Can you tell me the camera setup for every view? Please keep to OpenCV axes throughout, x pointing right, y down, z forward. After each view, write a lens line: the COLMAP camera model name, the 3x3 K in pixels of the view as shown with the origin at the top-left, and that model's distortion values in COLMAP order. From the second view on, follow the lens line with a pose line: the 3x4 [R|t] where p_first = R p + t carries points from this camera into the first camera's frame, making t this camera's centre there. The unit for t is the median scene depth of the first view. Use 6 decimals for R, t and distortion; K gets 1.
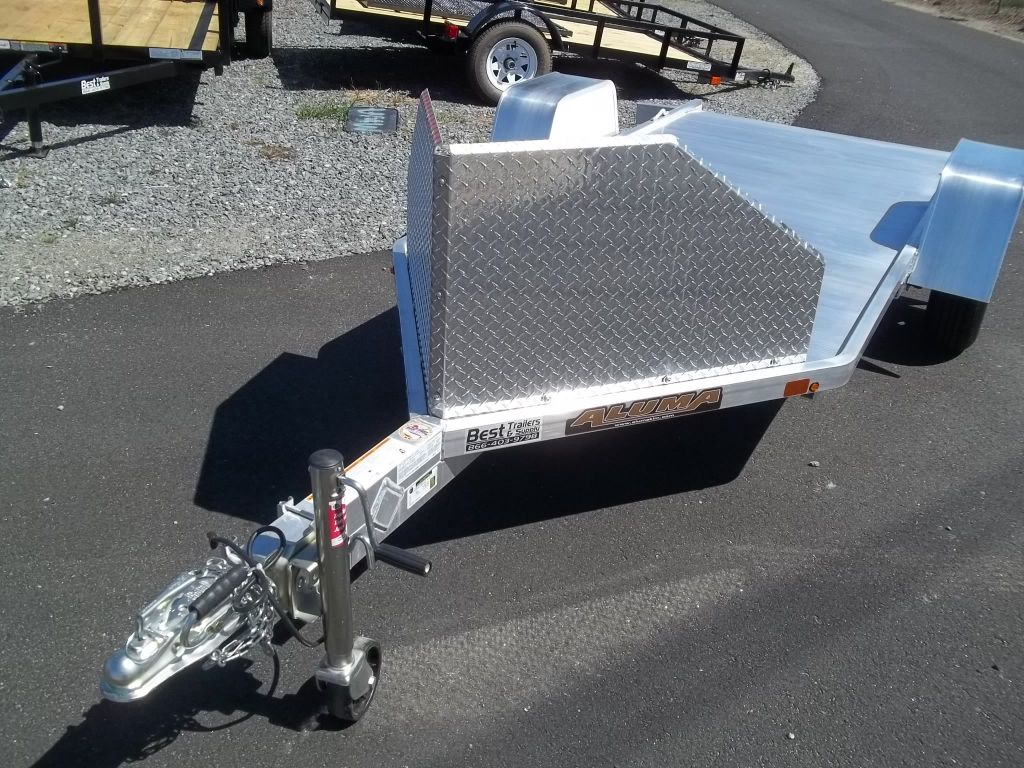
lens RADIAL K [[977.5, 0, 515.8], [0, 977.5, 377.4], [0, 0, 1]] dist [-0.030746, 0.039301]
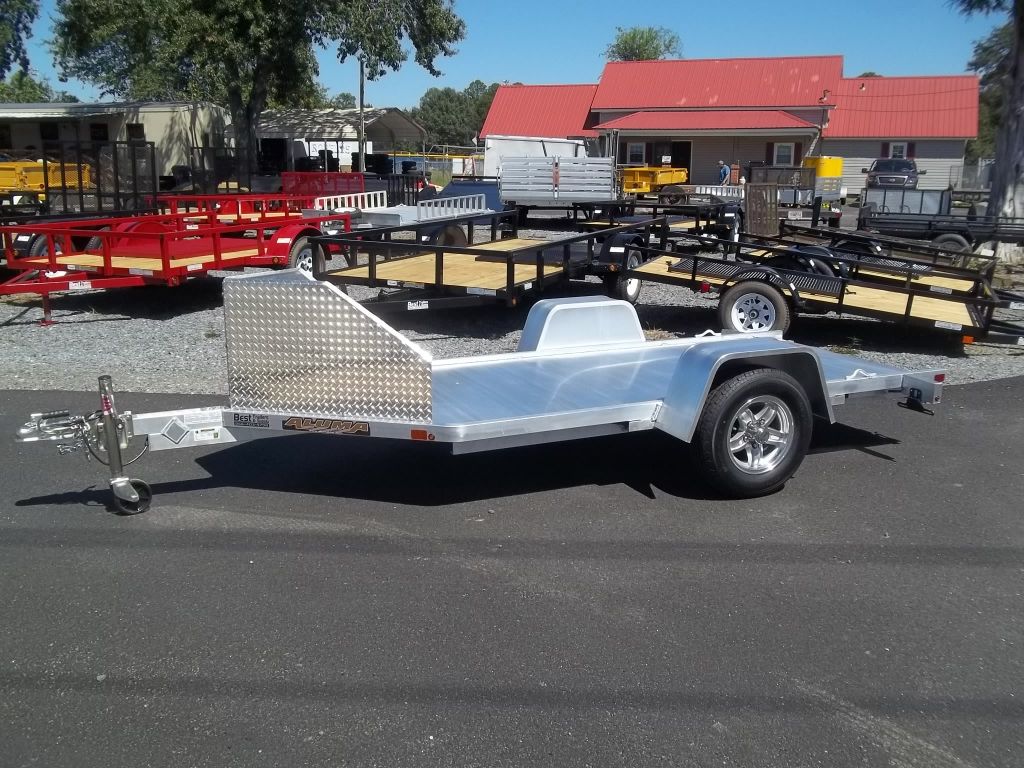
lens RADIAL K [[977.5, 0, 515.8], [0, 977.5, 377.4], [0, 0, 1]] dist [-0.030746, 0.039301]
pose [[0.788651, 0.069541, -0.610895, 0.673308], [-0.242658, 0.948132, -0.205335, 0.103960], [0.564930, 0.310176, 0.764621, -0.111806]]
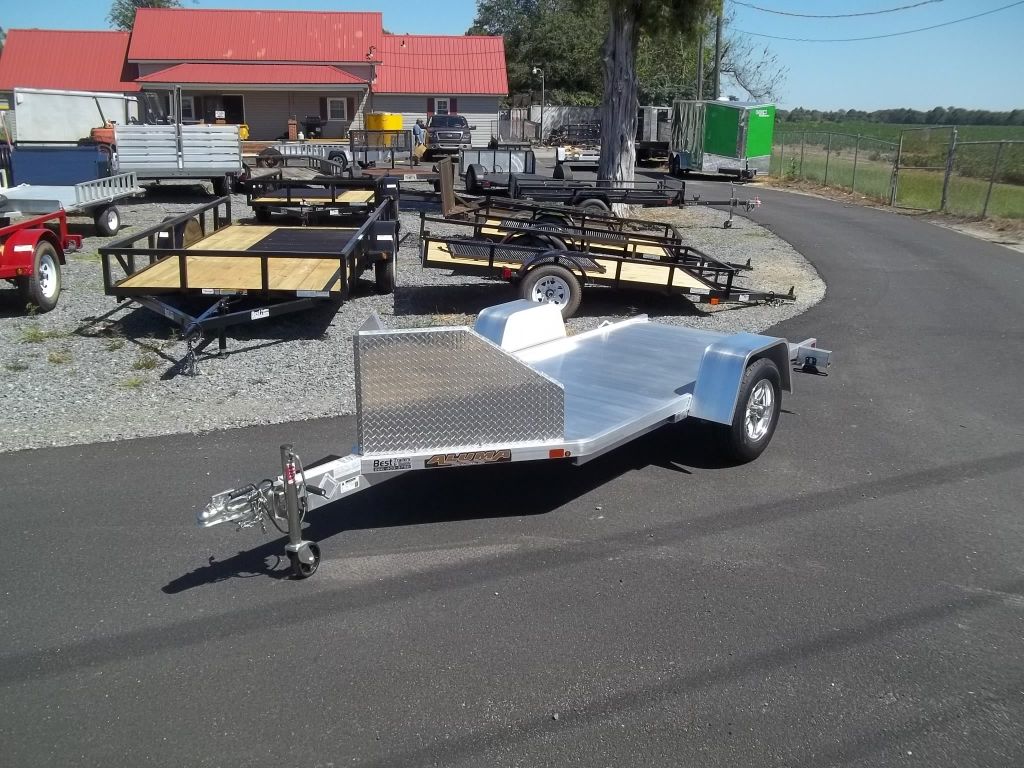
lens RADIAL K [[977.5, 0, 515.8], [0, 977.5, 377.4], [0, 0, 1]] dist [-0.030746, 0.039301]
pose [[0.983190, -0.011990, -0.182190, 0.259939], [-0.028846, 0.975110, -0.219837, 0.134938], [0.180291, 0.221397, 0.958373, -0.418592]]
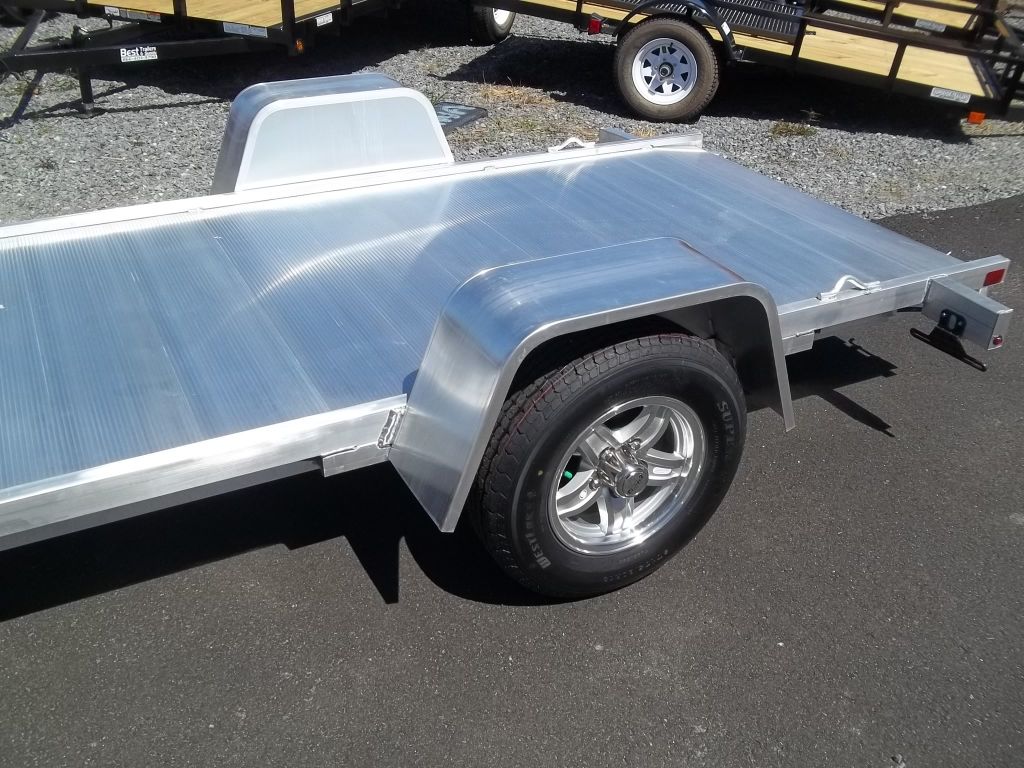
lens RADIAL K [[977.5, 0, 515.8], [0, 977.5, 377.4], [0, 0, 1]] dist [-0.030746, 0.039301]
pose [[0.833539, 0.234060, -0.500429, 0.468575], [-0.233629, 0.970176, 0.064626, -0.124856], [0.500631, 0.063046, 0.863362, 0.325490]]
